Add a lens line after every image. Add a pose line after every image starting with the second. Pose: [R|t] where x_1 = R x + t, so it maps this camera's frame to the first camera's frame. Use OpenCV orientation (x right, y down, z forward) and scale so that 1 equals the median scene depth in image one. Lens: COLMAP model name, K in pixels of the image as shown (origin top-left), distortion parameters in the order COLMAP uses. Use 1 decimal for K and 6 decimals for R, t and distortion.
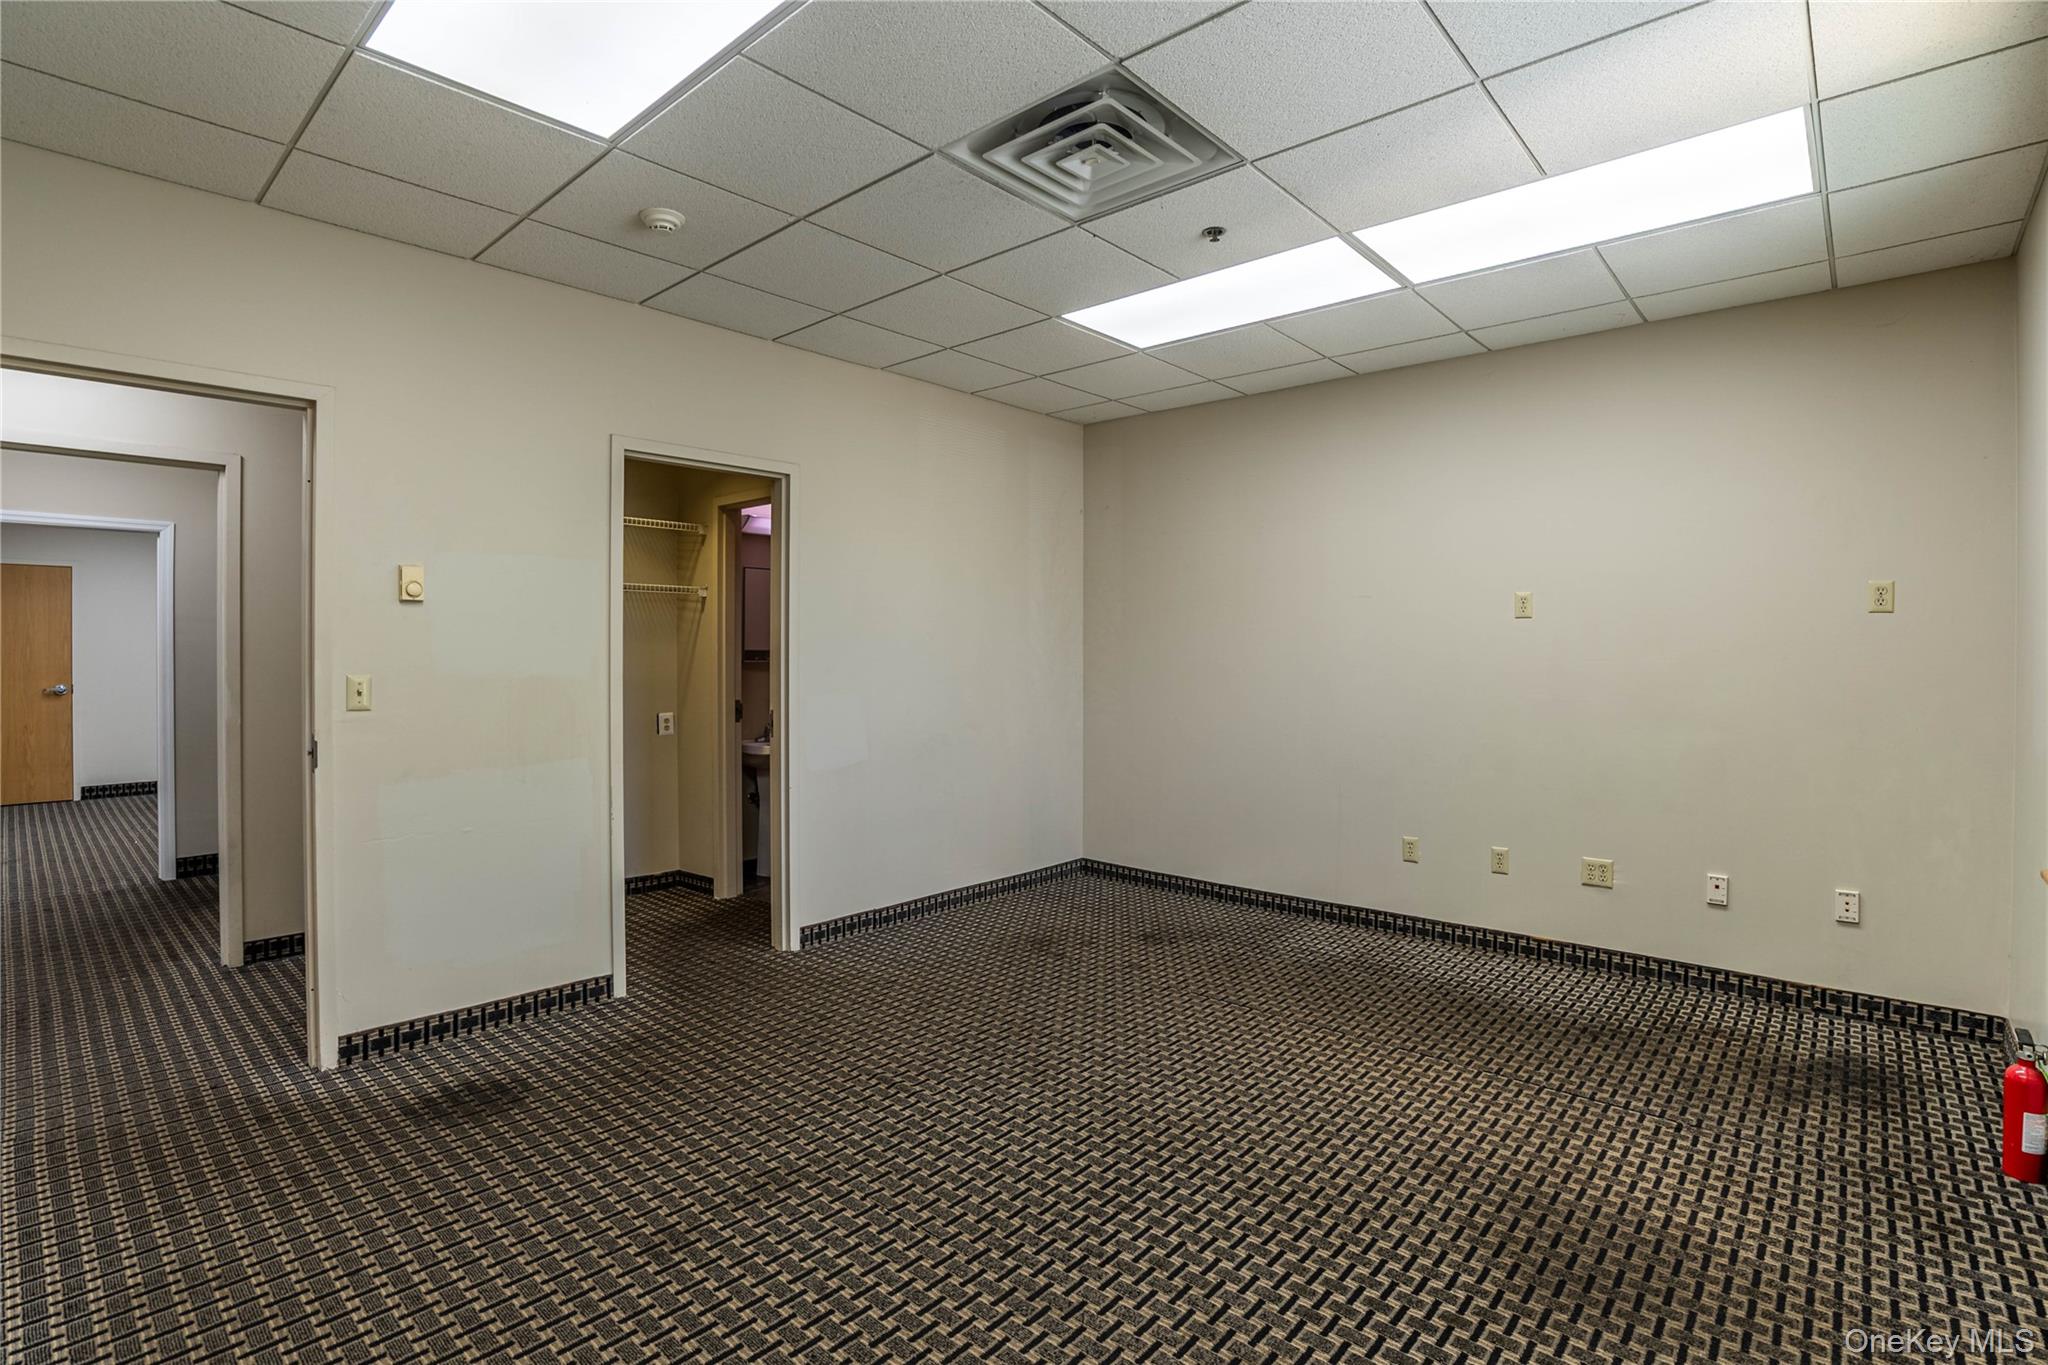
lens RADIAL K [[967.3, 0, 1024.0], [0, 967.3, 682.5], [0, 0, 1]] dist [-0.028754, -0.000102]
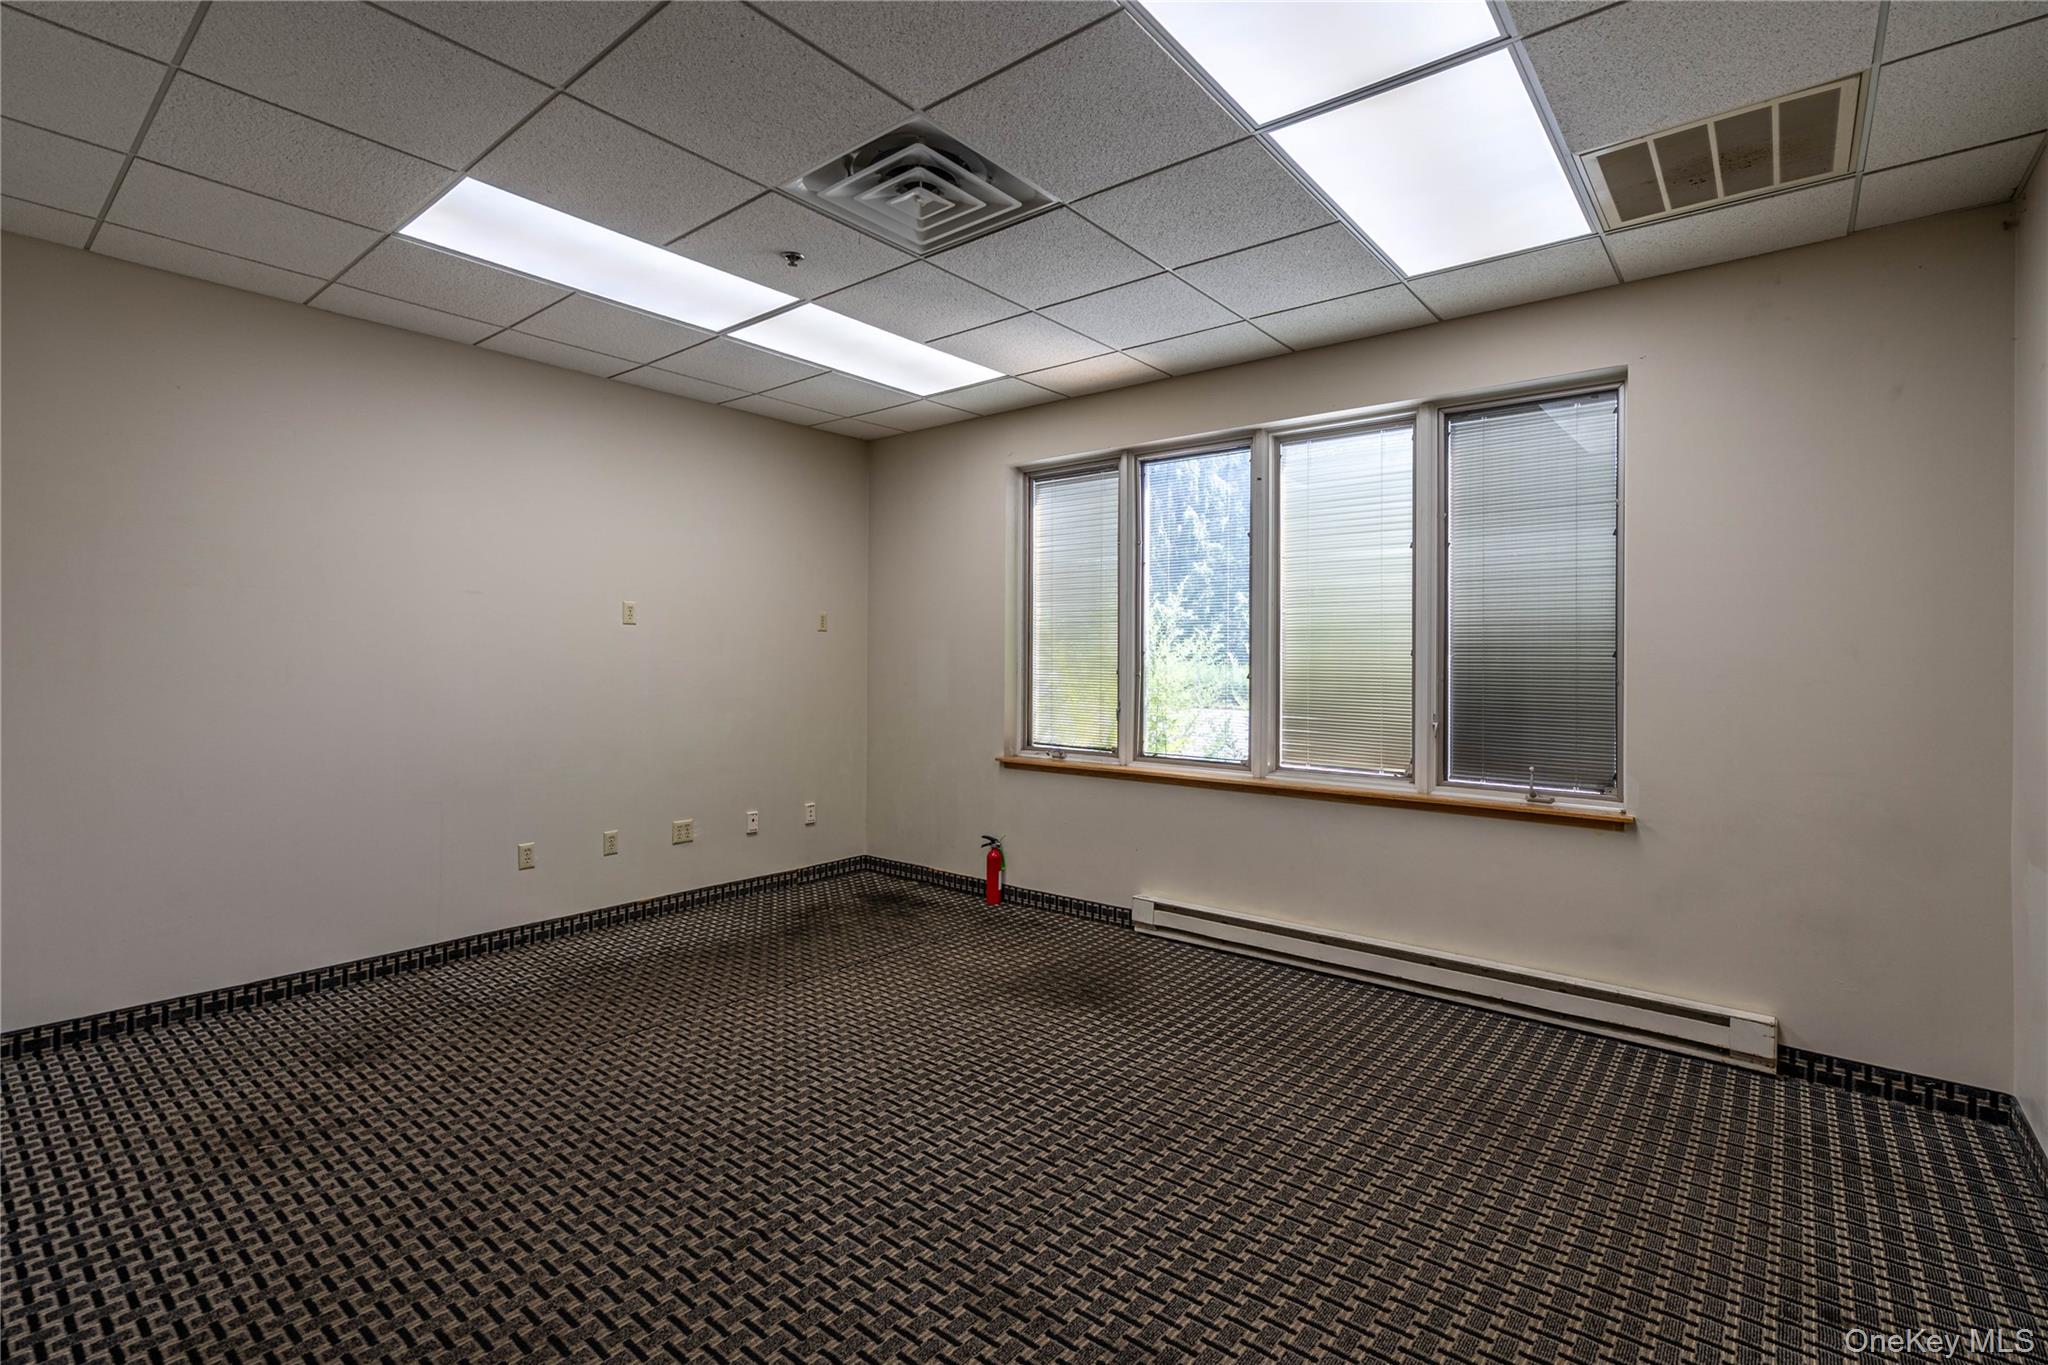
lens RADIAL K [[935.2, 0, 1023.7], [0, 935.2, 669.8], [0, 0, 1]] dist [-0.005093, -0.000554]
pose [[-0.036424, -0.012562, 0.999257, -0.677761], [0.025280, 0.999589, 0.013488, -0.018126], [-0.999017, 0.025752, -0.036091, 0.639660]]
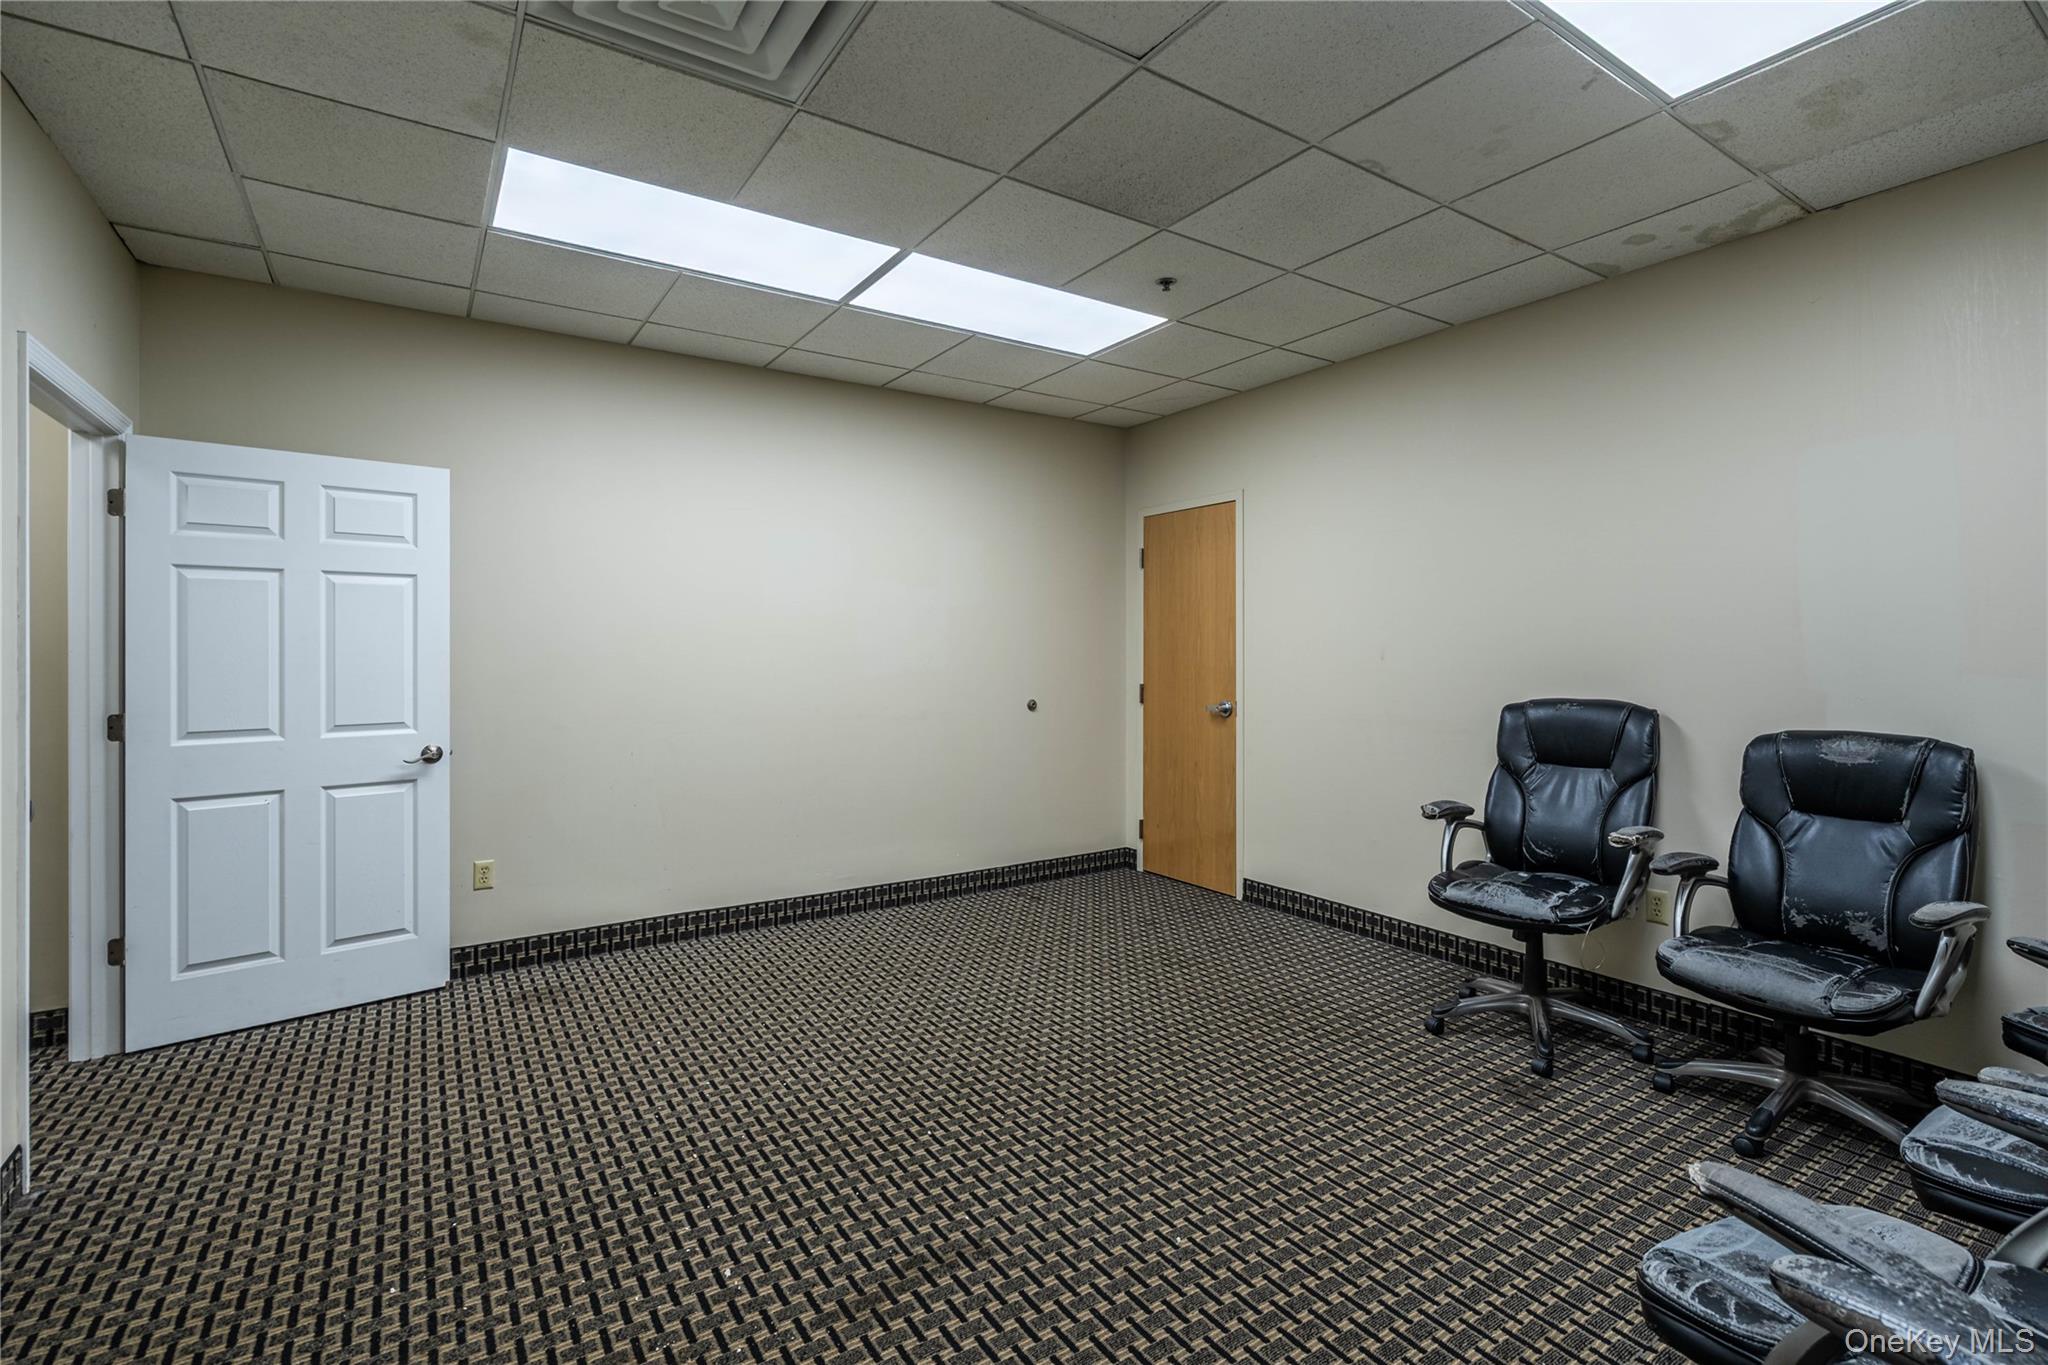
lens RADIAL K [[927.0, 0, 1033.9], [0, 927.0, 696.1], [0, 0, 1]] dist [-0.004581, -0.000434]
pose [[0.253007, -0.050823, 0.966129, -0.527600], [0.034499, 0.998458, 0.043489, -0.011565], [-0.966849, 0.022328, 0.254370, 0.500692]]
